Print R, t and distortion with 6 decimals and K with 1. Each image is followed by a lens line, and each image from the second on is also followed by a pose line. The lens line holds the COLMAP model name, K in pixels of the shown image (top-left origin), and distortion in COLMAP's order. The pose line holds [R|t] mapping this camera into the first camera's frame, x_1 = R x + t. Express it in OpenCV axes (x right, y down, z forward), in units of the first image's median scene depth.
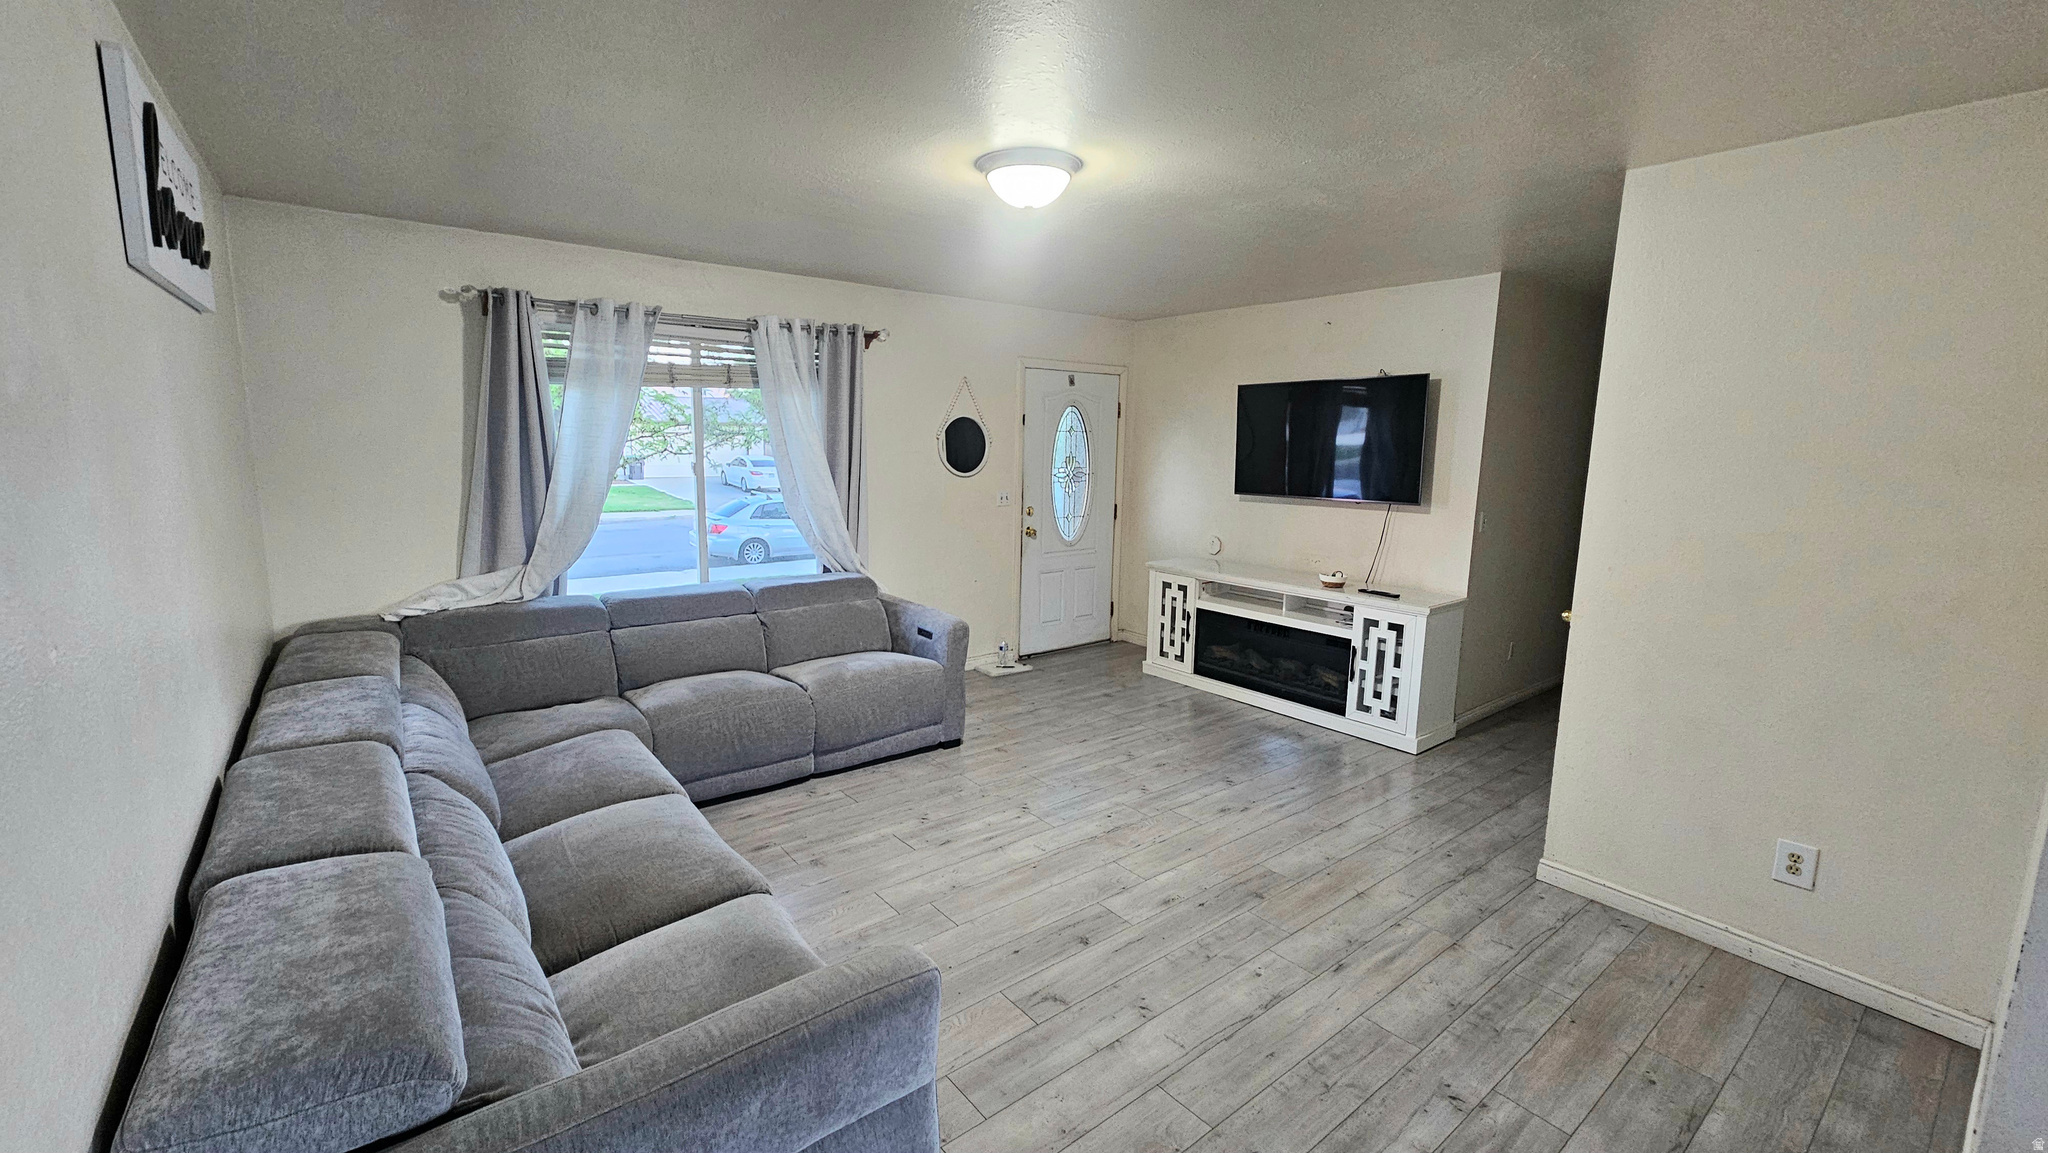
lens RADIAL K [[837.6, 0, 1009.0], [0, 837.6, 568.2], [0, 0, 1]] dist [0.001901, 0.000709]
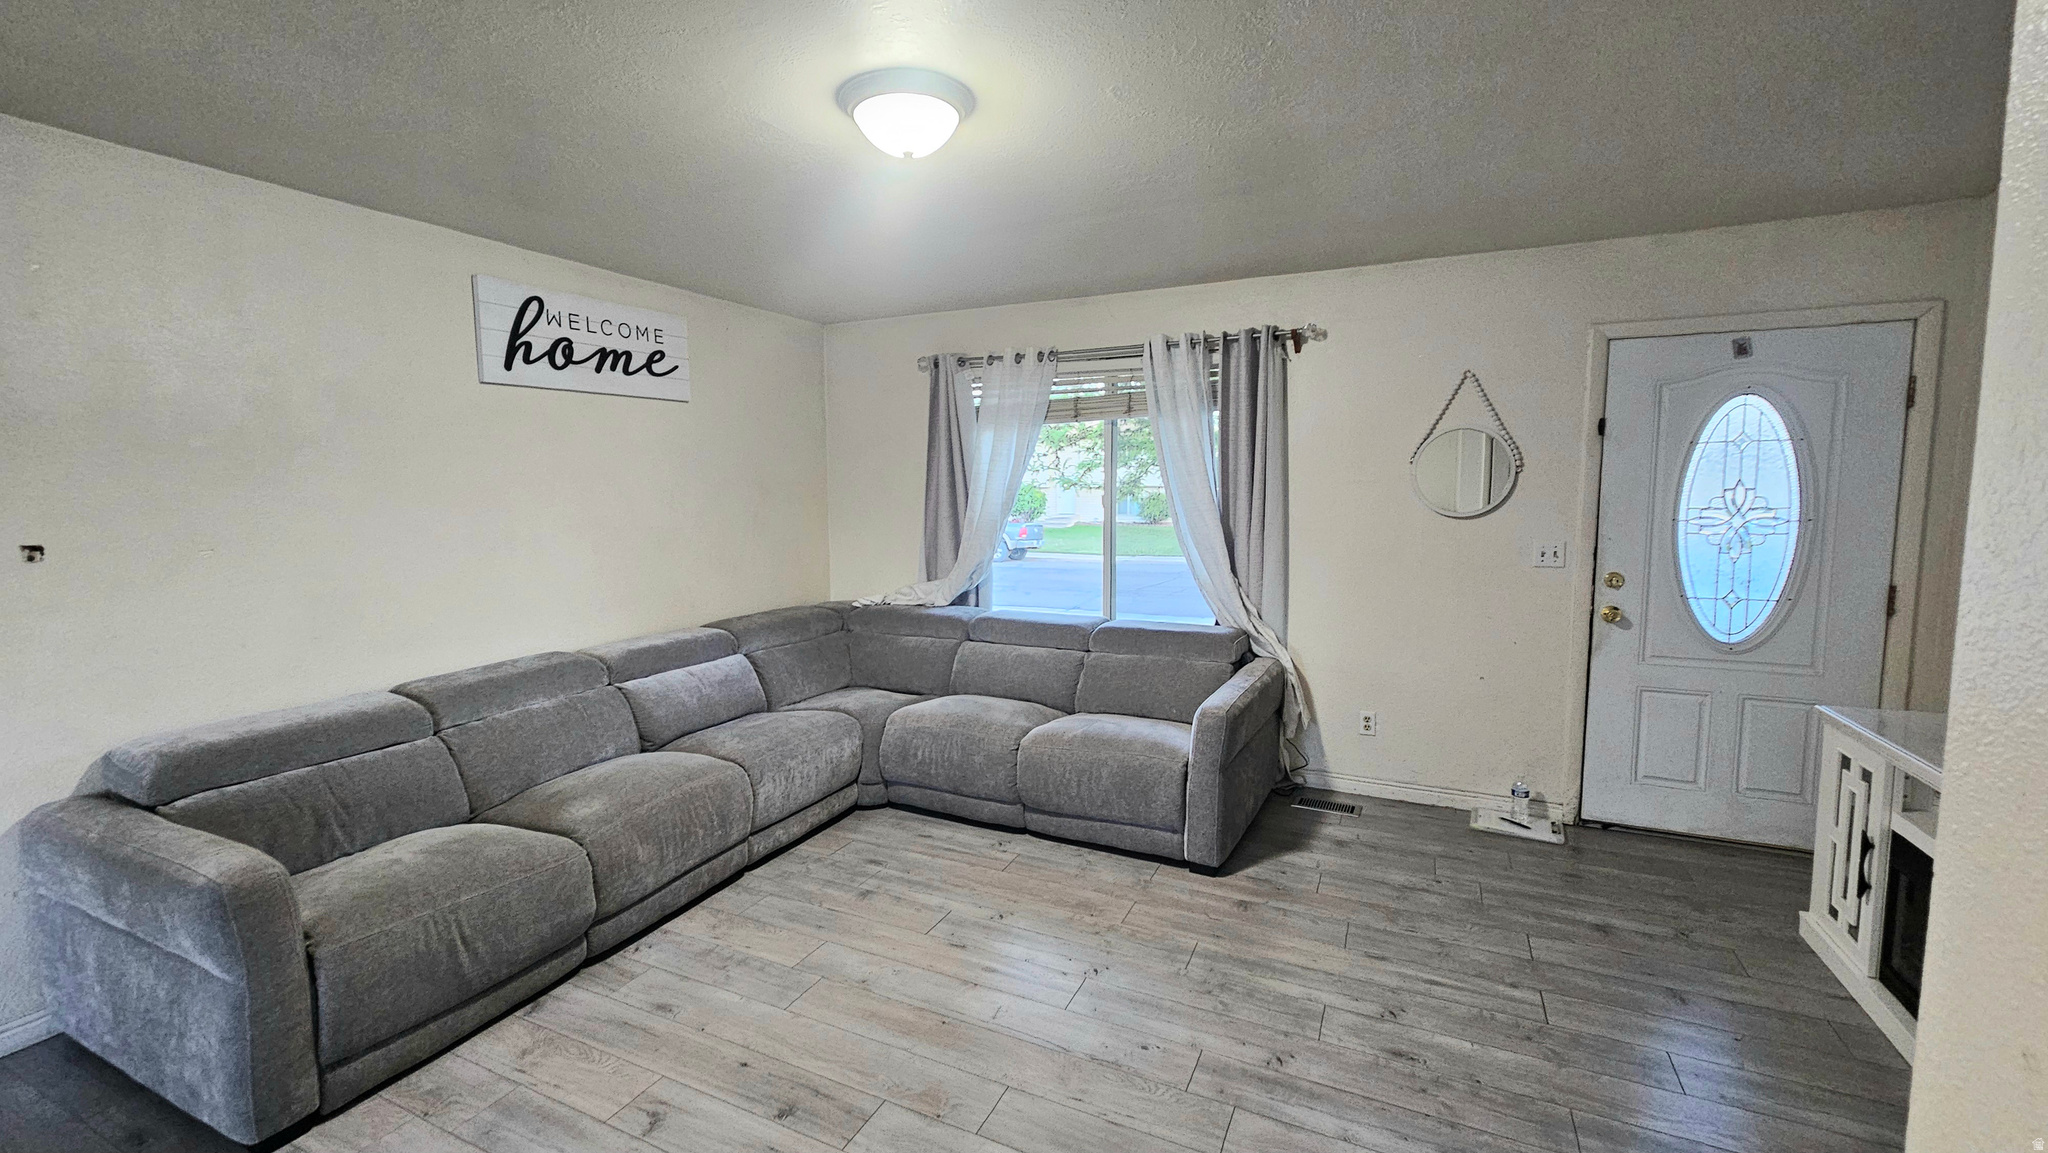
lens RADIAL K [[837.6, 0, 1005.7], [0, 837.6, 560.6], [0, 0, 1]] dist [0.001901, 0.000709]
pose [[0.438733, 0.064613, -0.896292, 0.464378], [-0.124342, 0.992182, 0.010661, -0.043911], [0.889973, 0.106770, 0.443337, 0.449804]]
